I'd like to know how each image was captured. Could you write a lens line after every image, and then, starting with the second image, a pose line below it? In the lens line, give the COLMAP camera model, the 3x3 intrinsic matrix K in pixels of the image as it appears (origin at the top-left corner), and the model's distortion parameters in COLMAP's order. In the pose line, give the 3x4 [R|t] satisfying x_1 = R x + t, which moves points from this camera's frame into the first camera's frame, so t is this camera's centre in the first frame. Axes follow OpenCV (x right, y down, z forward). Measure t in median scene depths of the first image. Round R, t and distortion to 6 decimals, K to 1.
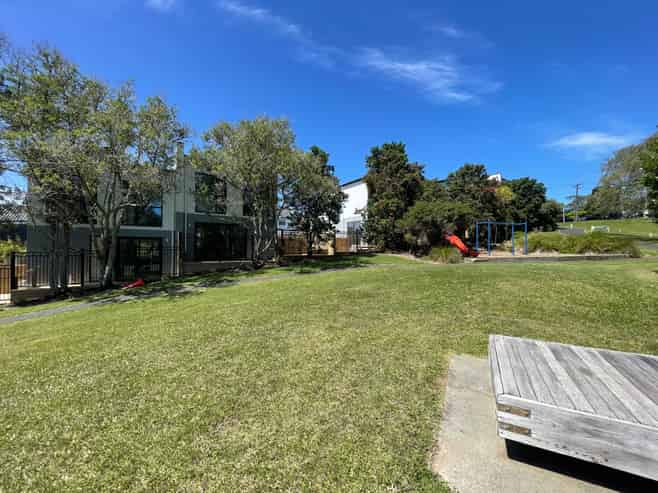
lens RADIAL K [[265.1, 0, 329.0], [0, 265.1, 246.5], [0, 0, 1]] dist [-0.000844, -0.000226]
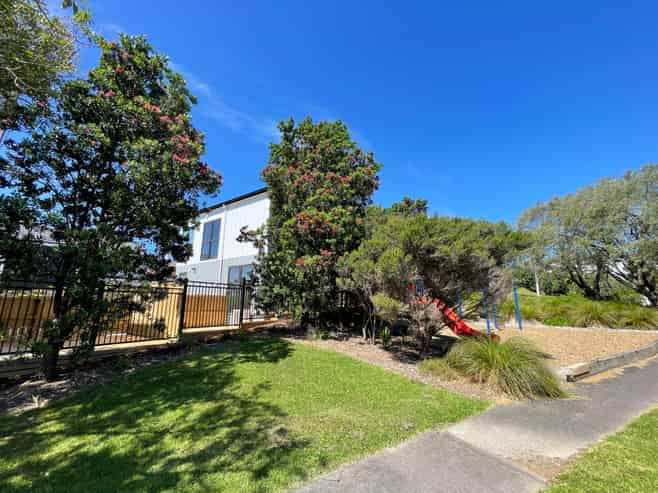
lens RADIAL K [[265.1, 0, 329.0], [0, 265.1, 246.5], [0, 0, 1]] dist [-0.000844, -0.000226]
pose [[0.926550, 0.077379, 0.368126, 0.081072], [-0.003641, 0.980413, -0.196918, -0.034506], [-0.376153, 0.181114, 0.908684, 0.598435]]
